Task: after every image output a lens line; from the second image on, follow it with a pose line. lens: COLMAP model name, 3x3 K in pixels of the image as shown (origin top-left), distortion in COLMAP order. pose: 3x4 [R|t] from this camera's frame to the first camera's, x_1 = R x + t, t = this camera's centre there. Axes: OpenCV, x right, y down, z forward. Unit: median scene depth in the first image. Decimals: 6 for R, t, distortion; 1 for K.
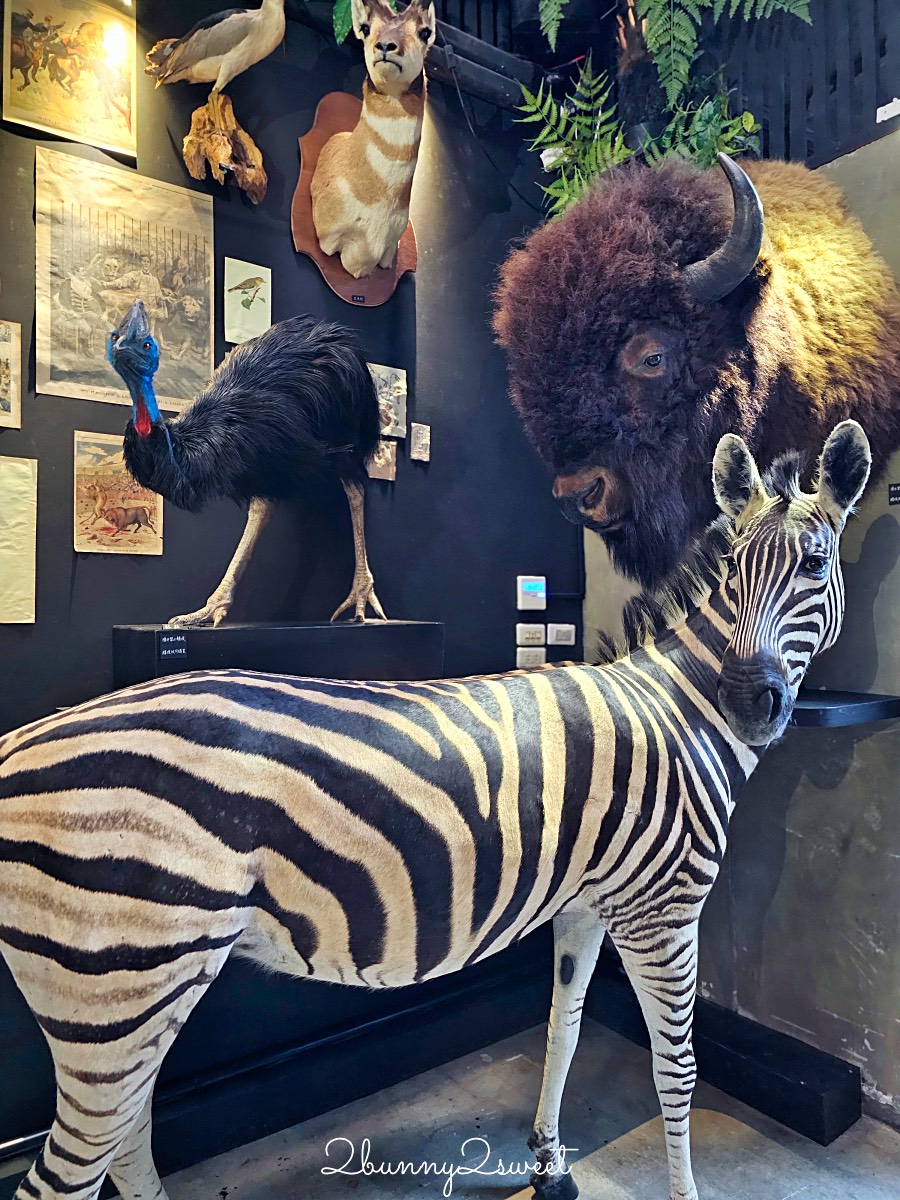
lens RADIAL K [[816.4, 0, 480.8], [0, 816.4, 604.0], [0, 0, 1]] dist [0.041689, -0.043267]
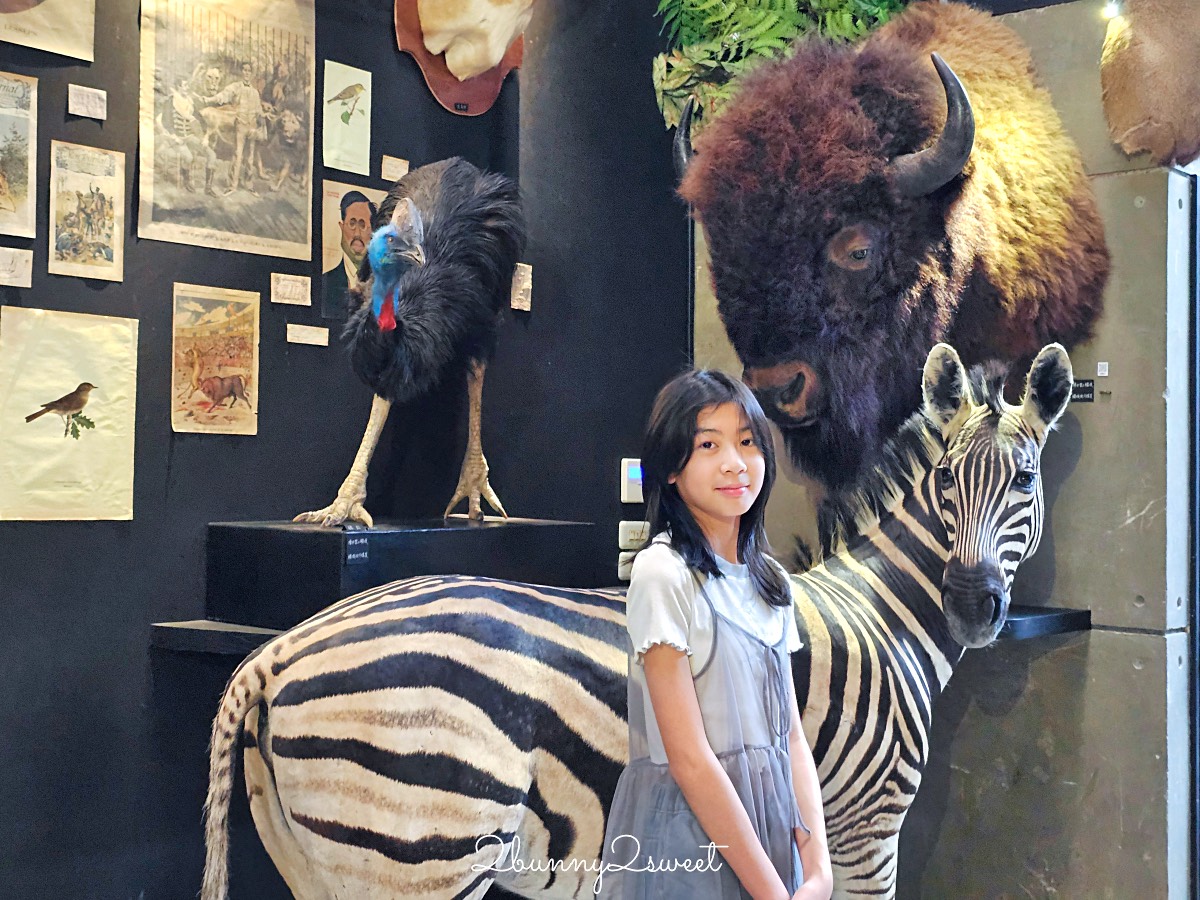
lens RADIAL K [[1718.3, 0, 635.1], [0, 1718.3, 446.1], [0, 0, 1]] dist [0.195625, -0.937527]
pose [[0.964508, 0.023967, 0.262964, -0.557430], [-0.022702, 0.999711, -0.007848, -0.051204], [-0.263077, 0.001600, 0.964774, -0.857312]]
